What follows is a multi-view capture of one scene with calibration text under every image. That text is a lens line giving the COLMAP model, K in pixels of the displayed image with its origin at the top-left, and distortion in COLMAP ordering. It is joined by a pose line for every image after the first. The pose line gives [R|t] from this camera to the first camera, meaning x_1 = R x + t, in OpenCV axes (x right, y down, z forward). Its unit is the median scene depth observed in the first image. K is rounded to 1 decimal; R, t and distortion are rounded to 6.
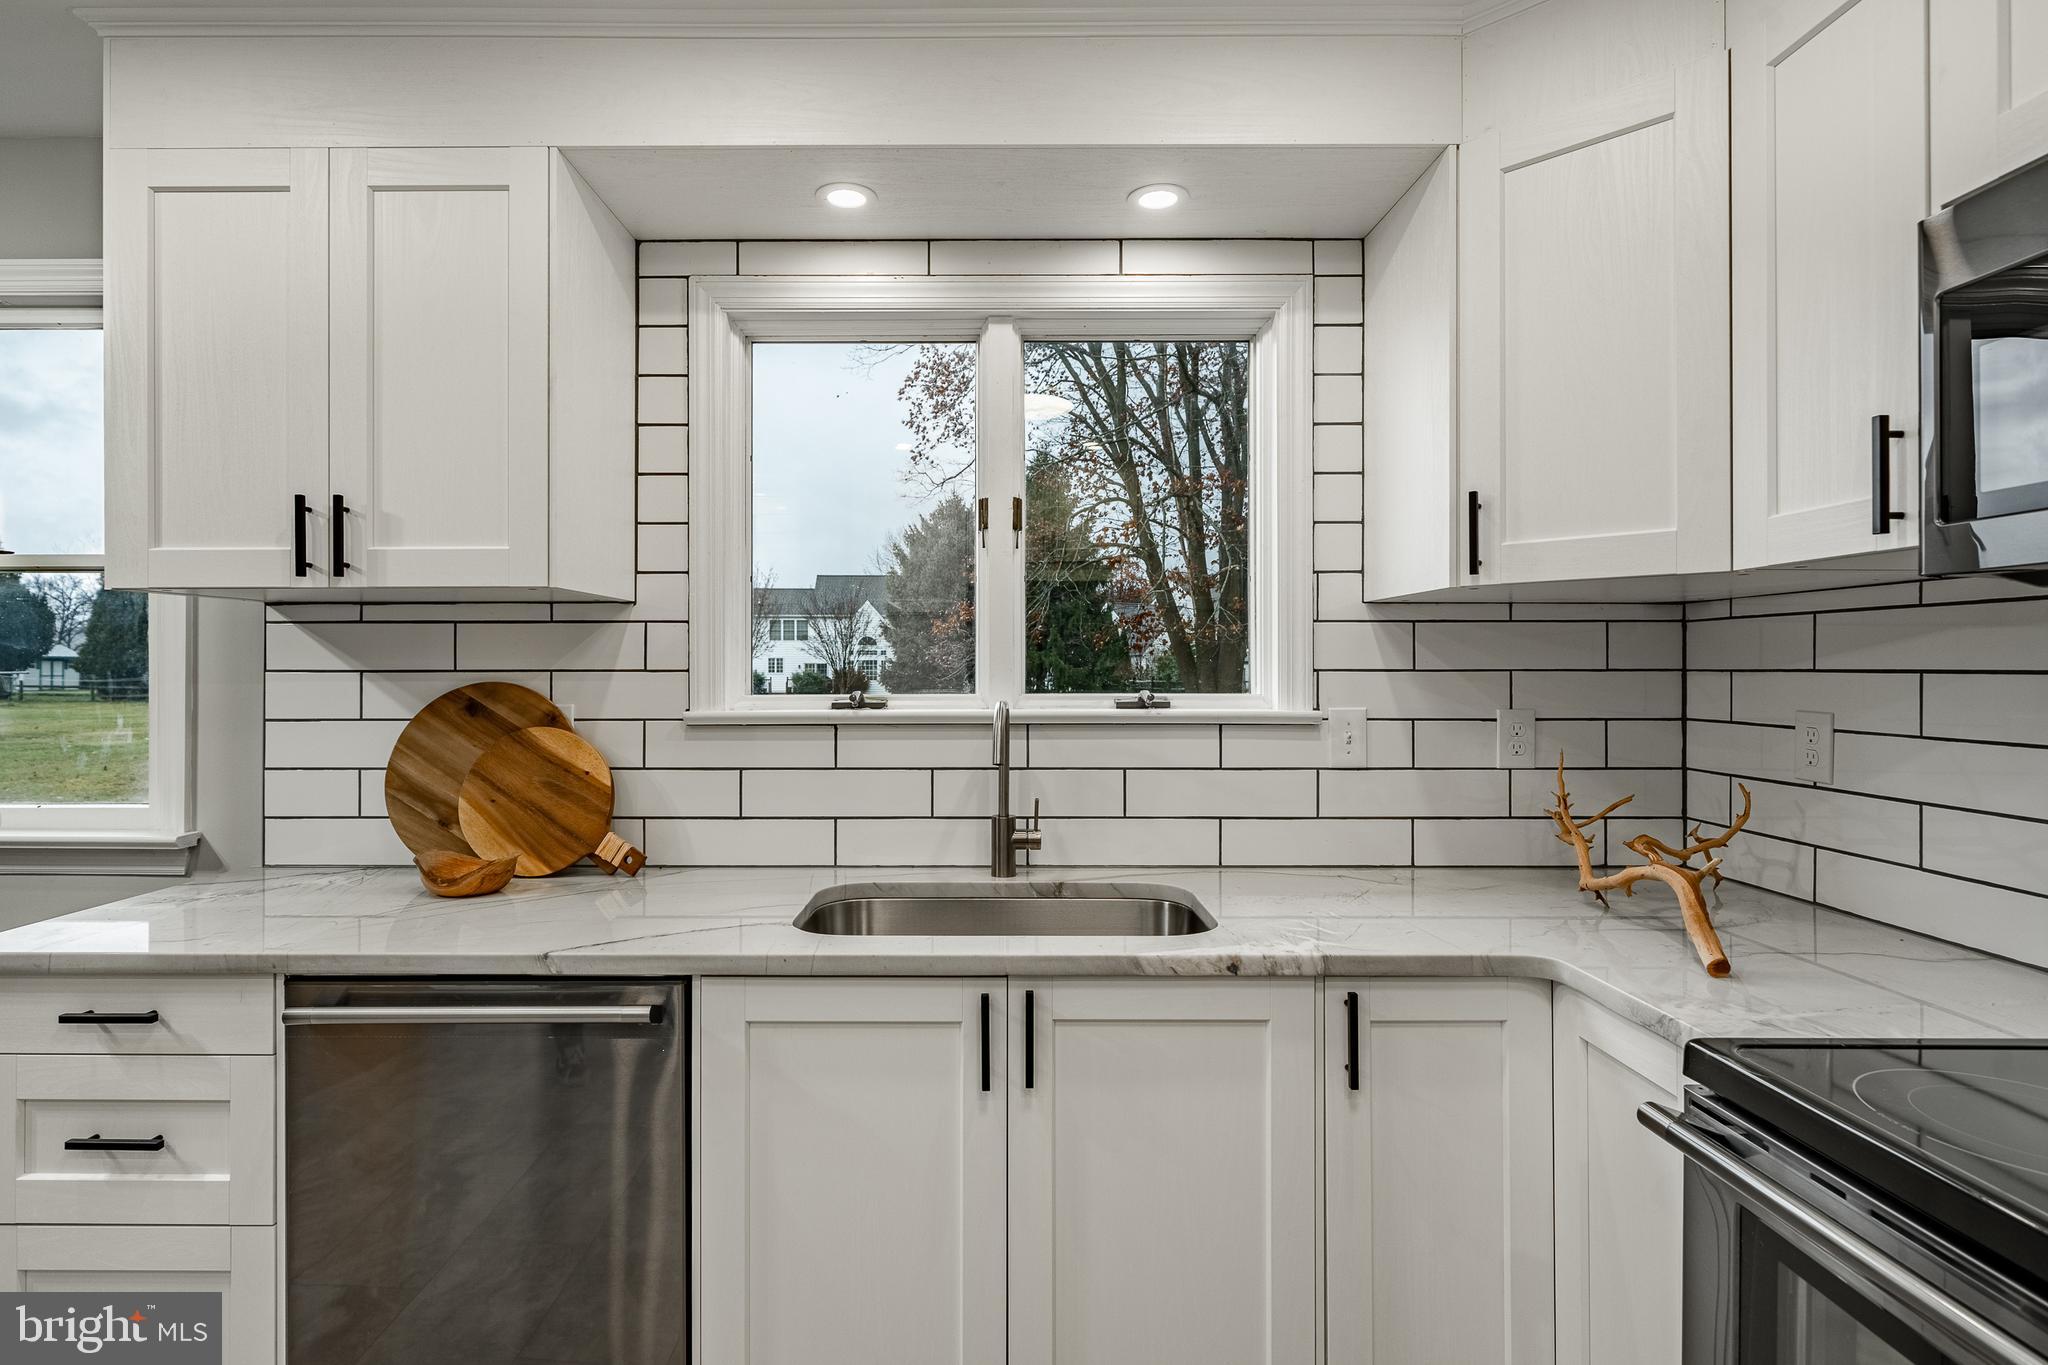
lens RADIAL K [[1009.8, 0, 1018.8], [0, 1009.8, 655.9], [0, 0, 1]] dist [0.001651, 0.000040]
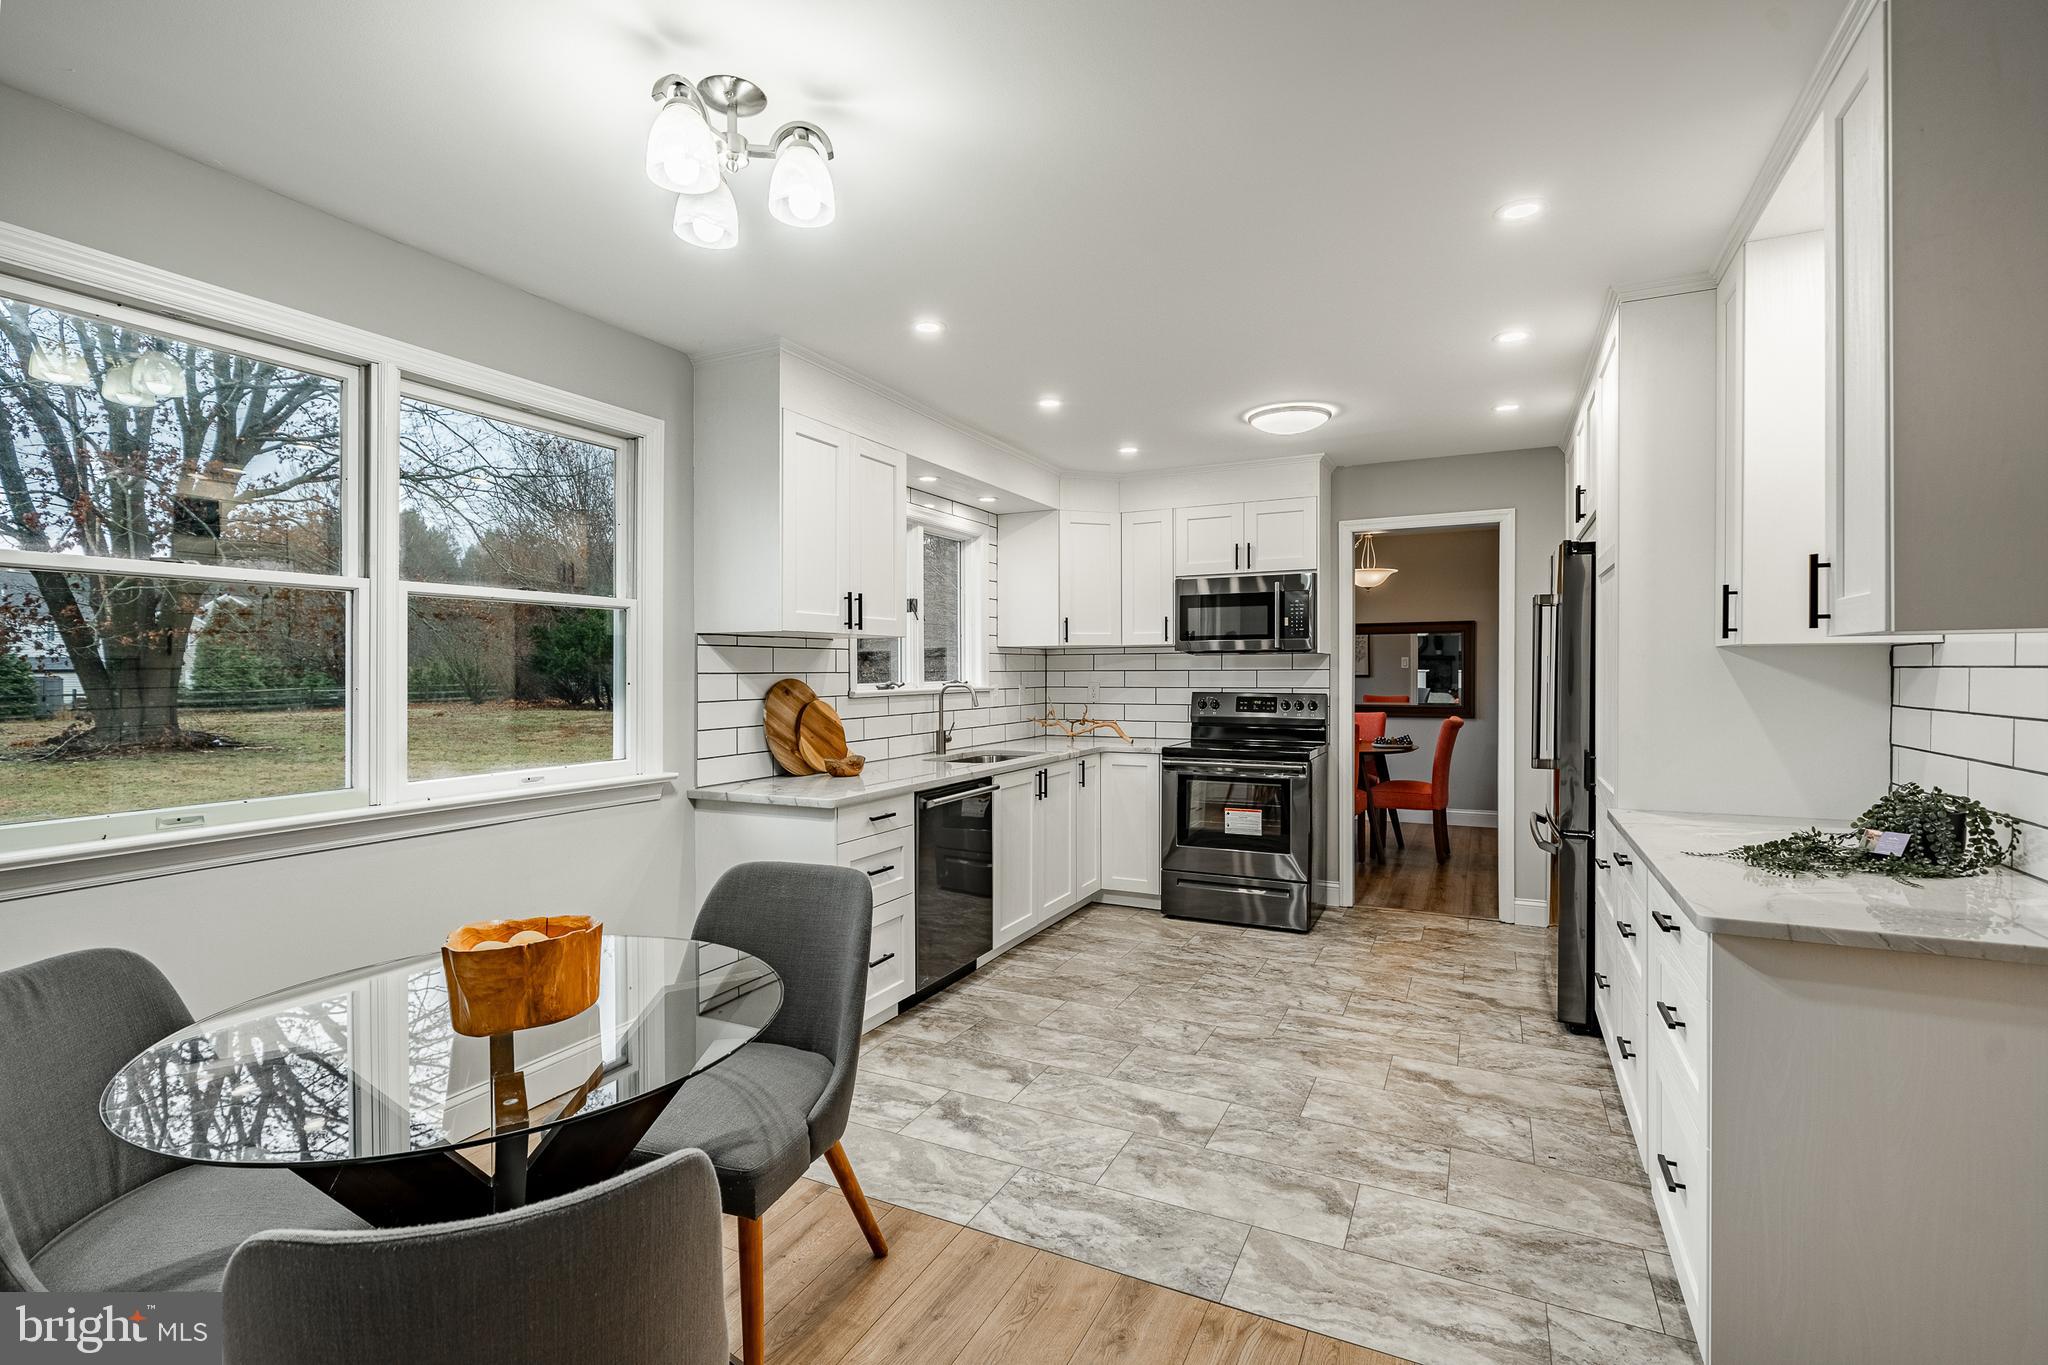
lens RADIAL K [[921.3, 0, 1026.3], [0, 921.3, 662.6], [0, 0, 1]] dist [0.000185, 0.000022]
pose [[0.448378, 0.005672, 0.893826, -1.896045], [-0.003928, 0.999983, -0.004376, 0.001481], [-0.893835, -0.001548, 0.448393, -0.200169]]
